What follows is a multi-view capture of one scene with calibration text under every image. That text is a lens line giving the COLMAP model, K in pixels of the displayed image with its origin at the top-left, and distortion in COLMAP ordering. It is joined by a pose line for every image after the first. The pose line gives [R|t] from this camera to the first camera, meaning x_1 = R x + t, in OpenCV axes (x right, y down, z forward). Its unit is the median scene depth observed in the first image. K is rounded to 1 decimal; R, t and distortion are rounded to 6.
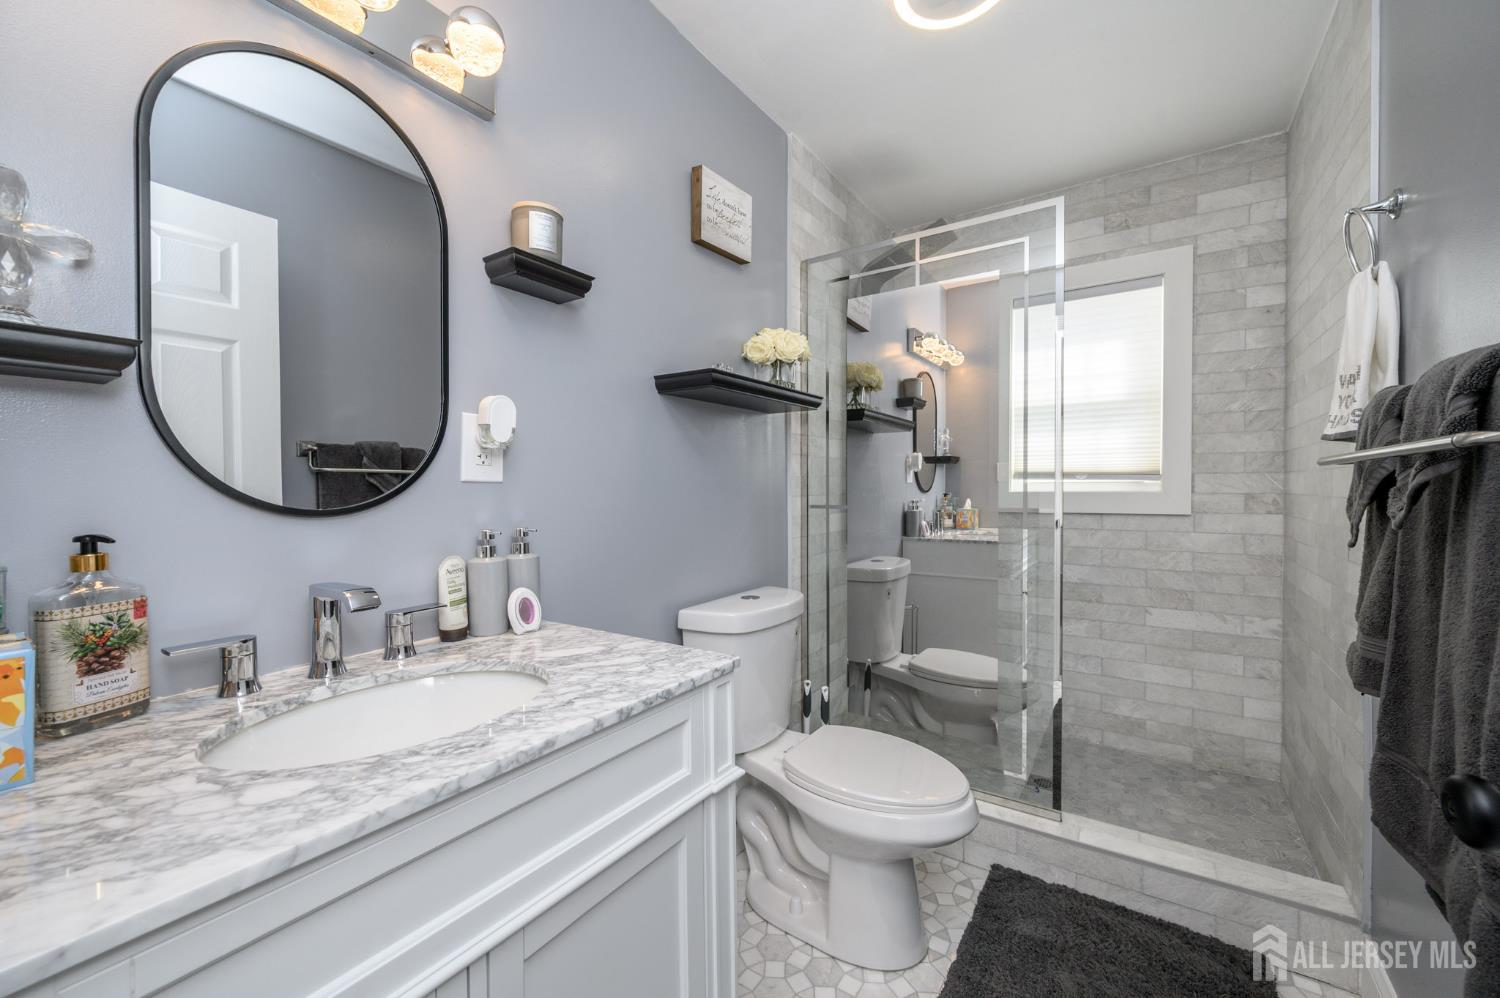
lens RADIAL K [[591.2, 0, 750.0], [0, 591.2, 499.0], [0, 0, 1]] dist [-0.000645, 0.000057]
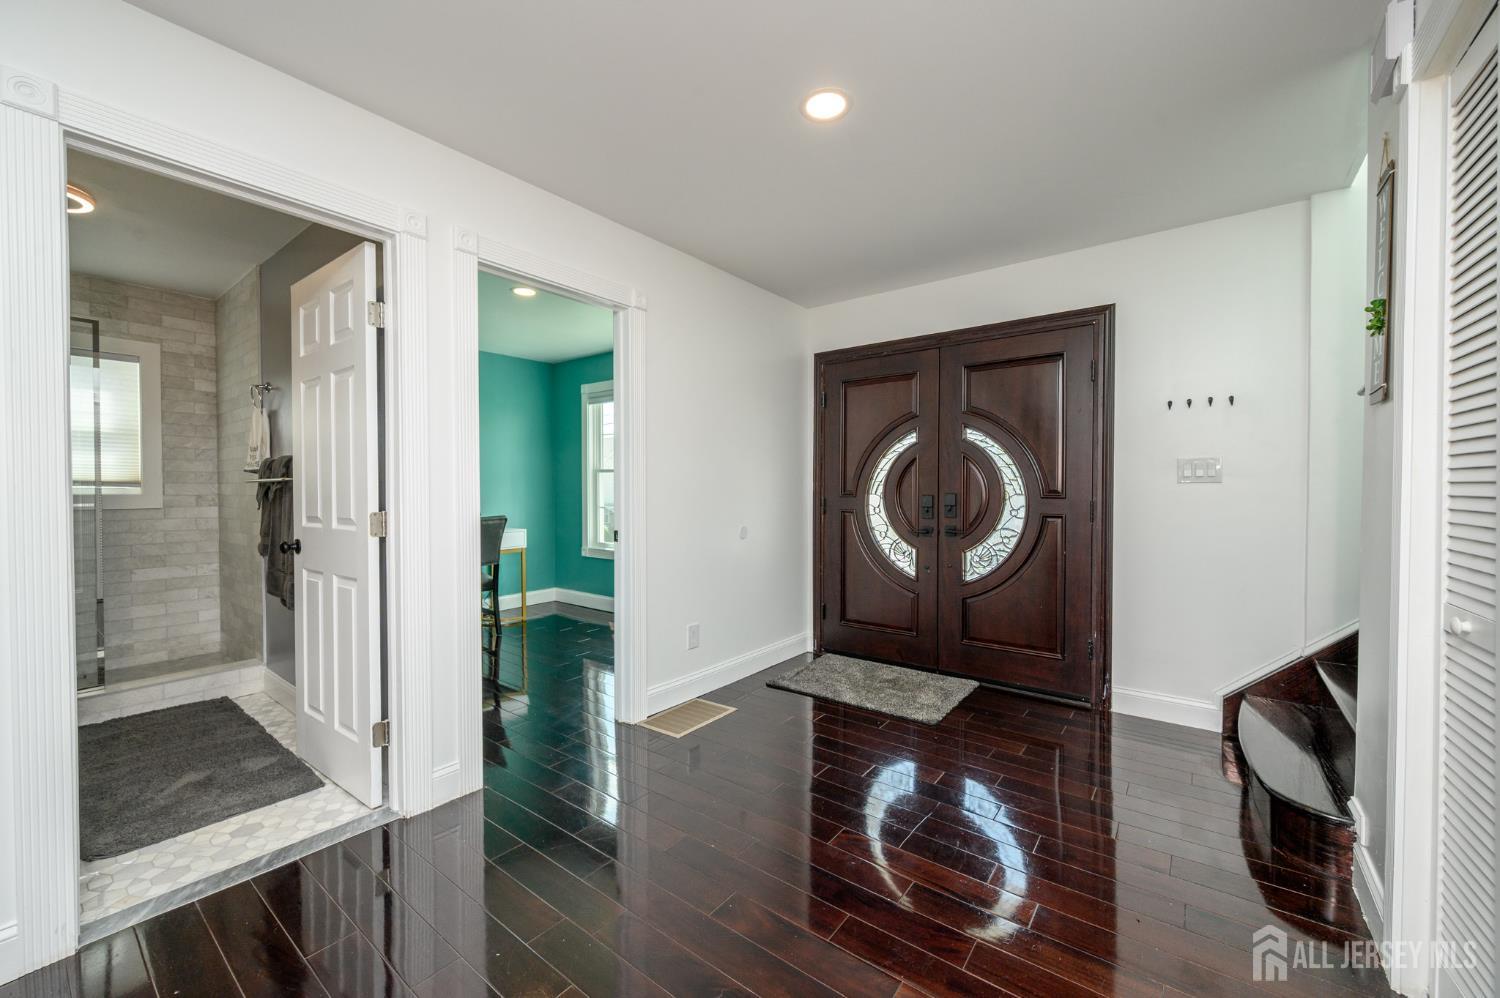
lens RADIAL K [[591.2, 0, 750.0], [0, 591.2, 499.0], [0, 0, 1]] dist [-0.000645, 0.000057]
pose [[0.060552, -0.007723, 0.998135, -0.839019], [0.020942, 0.999760, 0.006465, 0.025620], [-0.997945, 0.020512, 0.060699, -0.770130]]
